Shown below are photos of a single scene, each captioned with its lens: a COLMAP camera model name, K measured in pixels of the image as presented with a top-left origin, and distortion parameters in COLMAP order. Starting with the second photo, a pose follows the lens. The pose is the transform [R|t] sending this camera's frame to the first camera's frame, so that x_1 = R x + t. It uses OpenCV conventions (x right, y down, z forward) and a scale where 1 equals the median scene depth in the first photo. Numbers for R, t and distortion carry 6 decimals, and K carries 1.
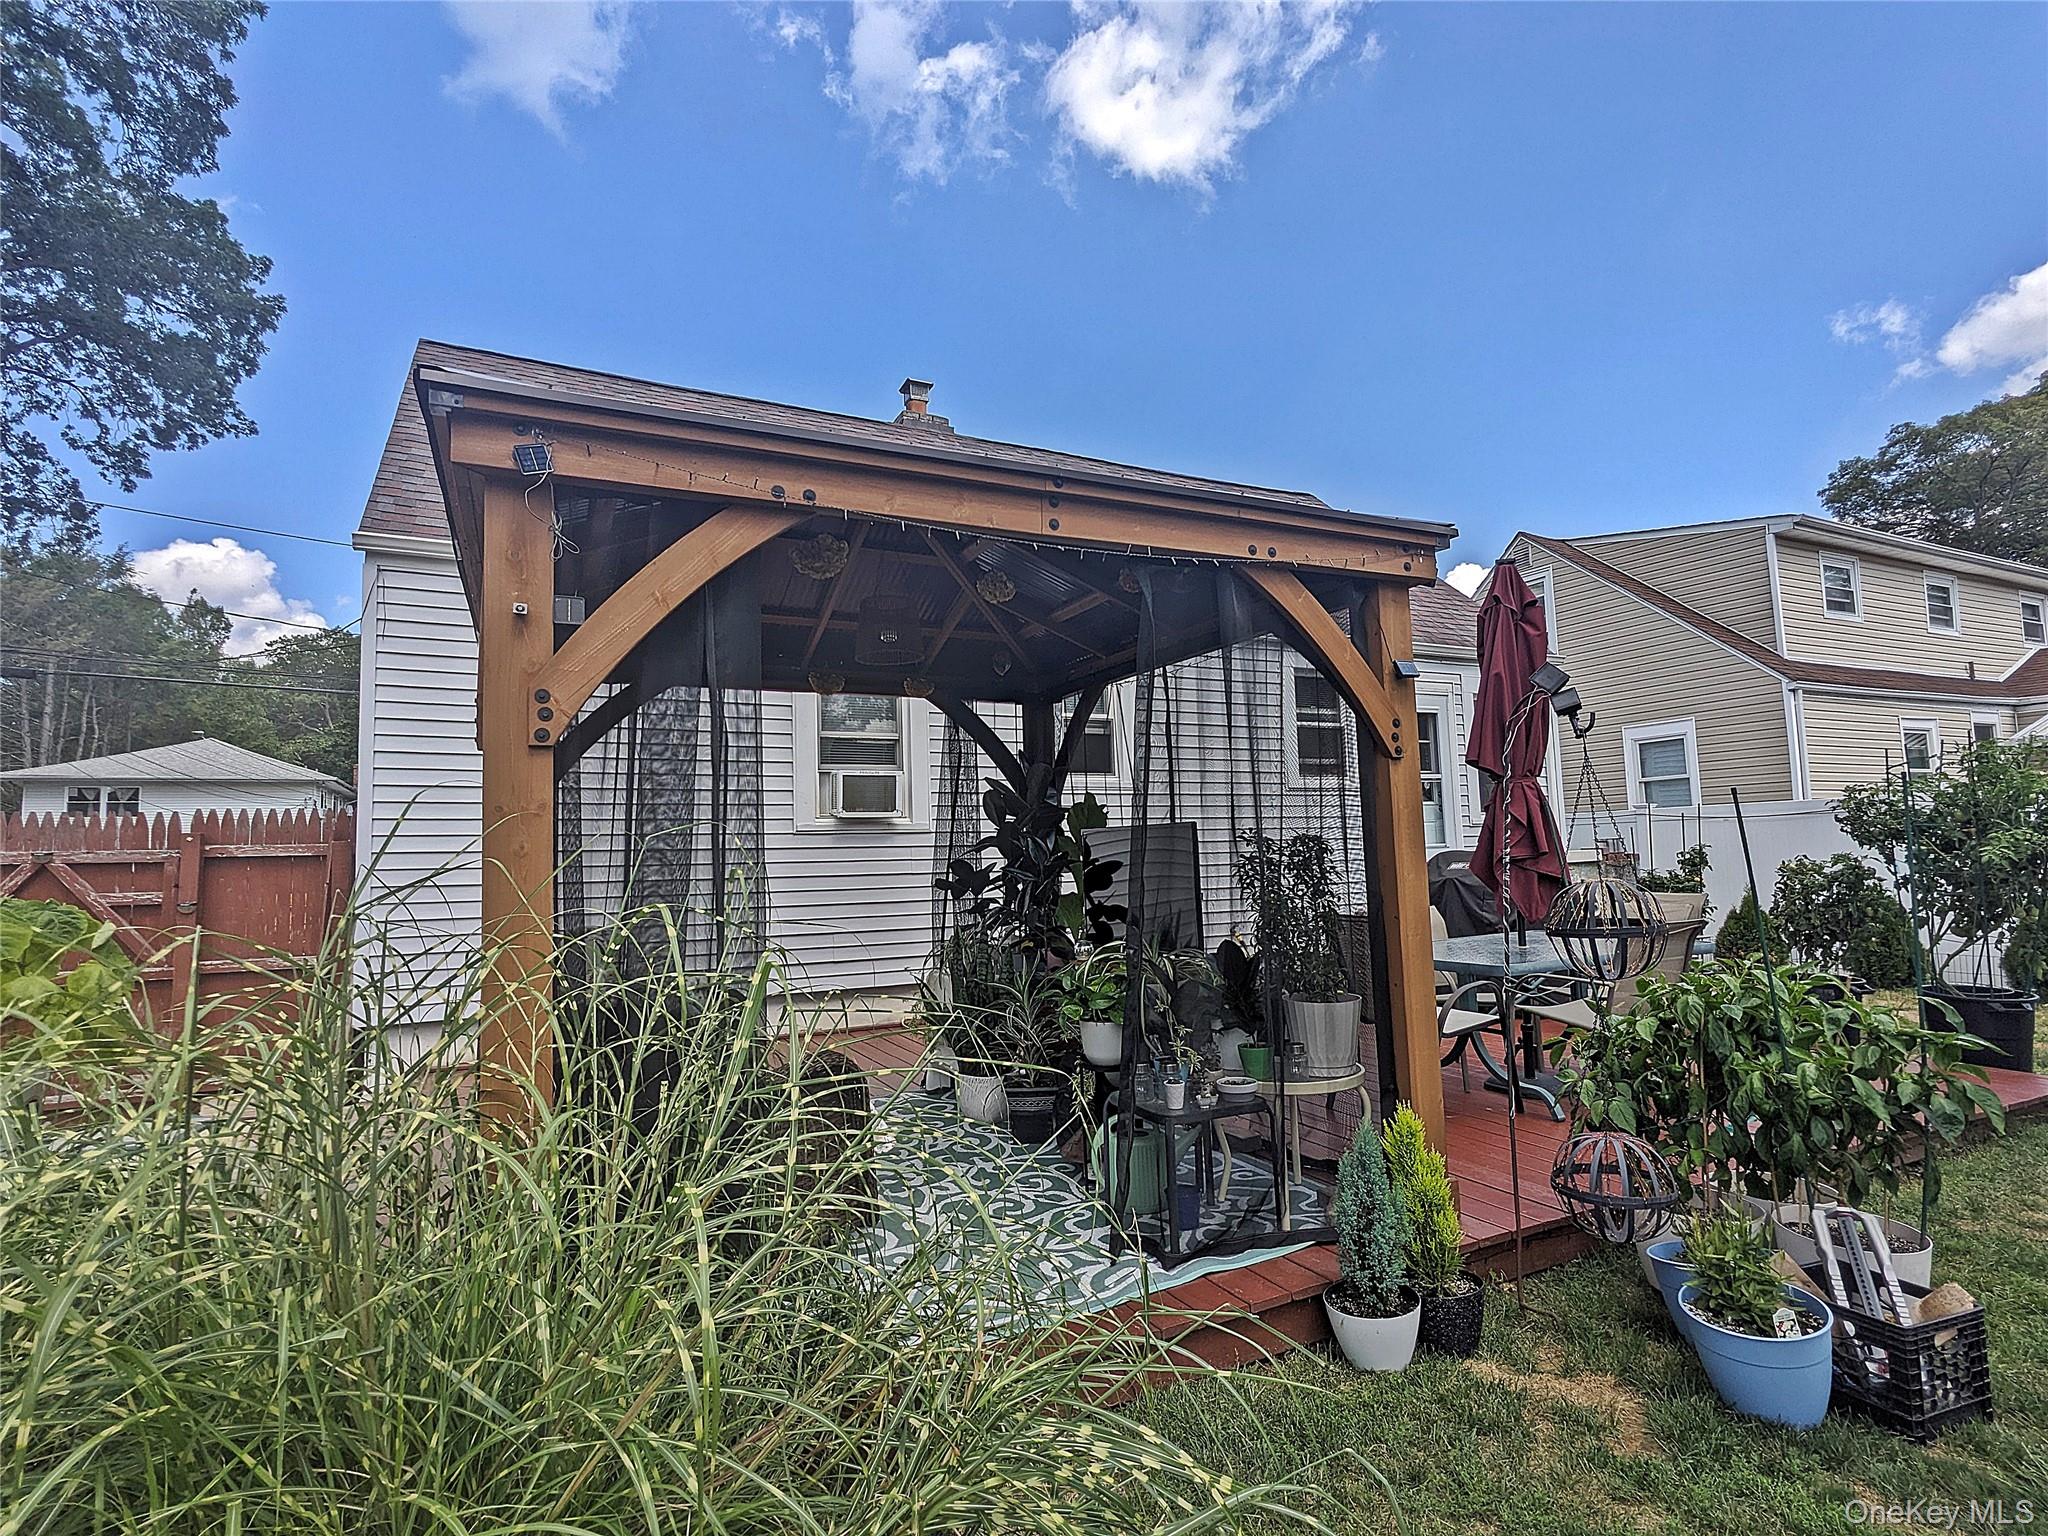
lens RADIAL K [[1014.2, 0, 1024.0], [0, 1014.2, 768.0], [0, 0, 1]] dist [-0.000337, -0.000098]
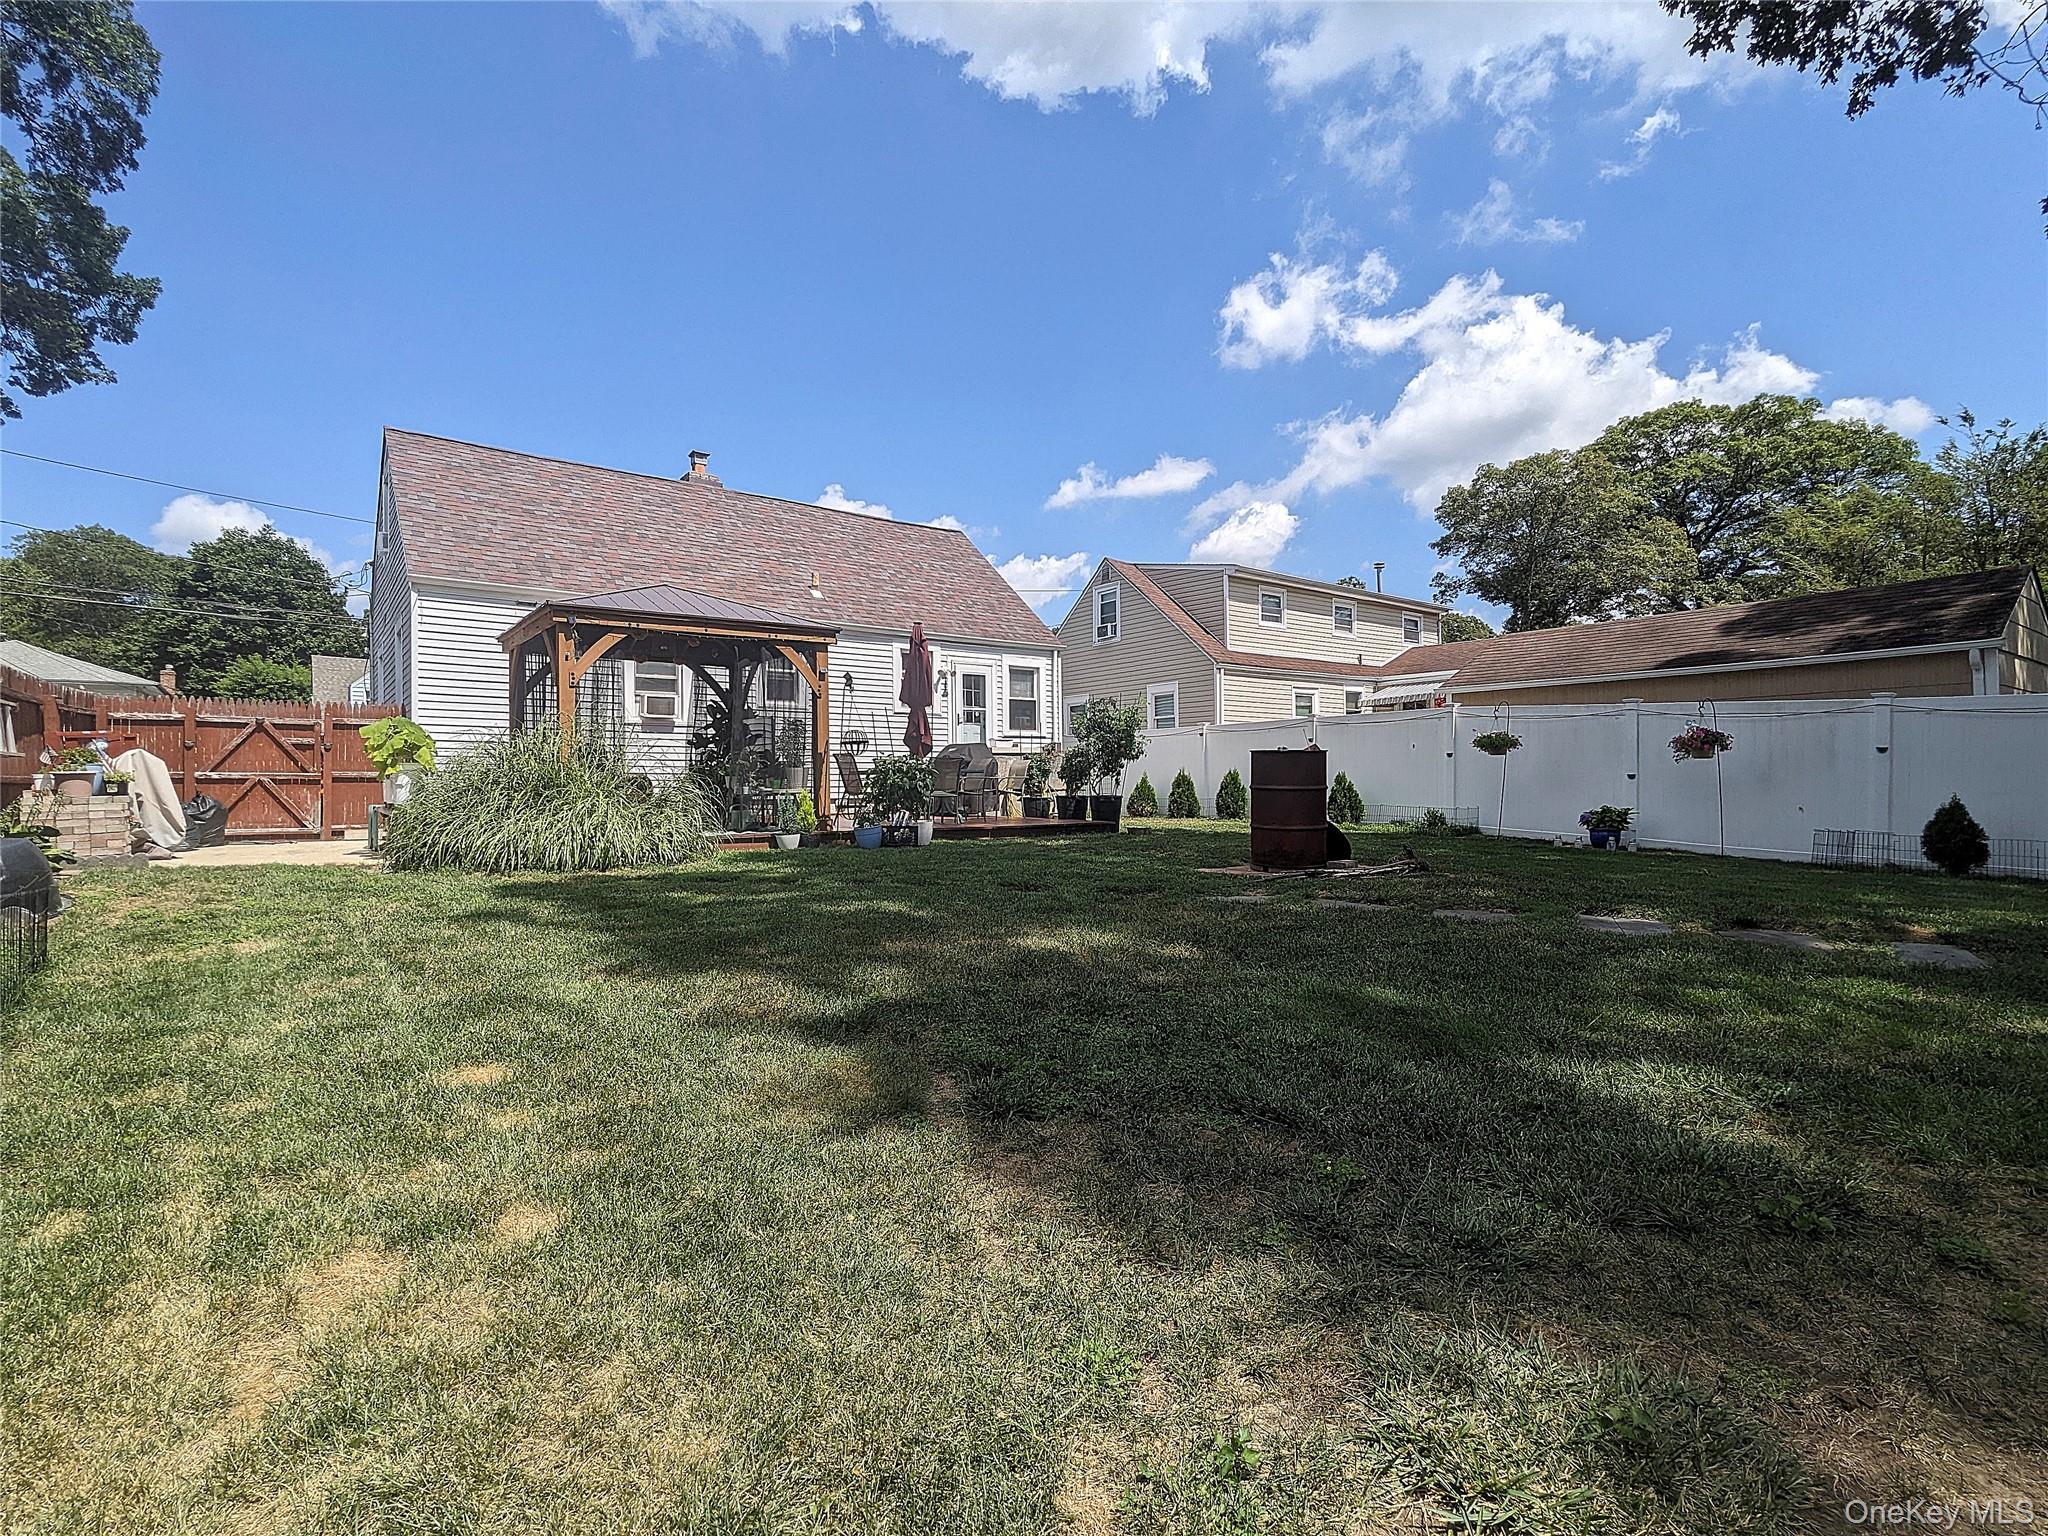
lens RADIAL K [[979.7, 0, 1025.8], [0, 979.7, 780.9], [0, 0, 1]] dist [0.025076, -0.021028]
pose [[0.981879, 0.020954, 0.188347, 0.250106], [-0.036078, 0.996360, 0.077232, -0.004230], [-0.186043, -0.082627, 0.979061, -1.363196]]
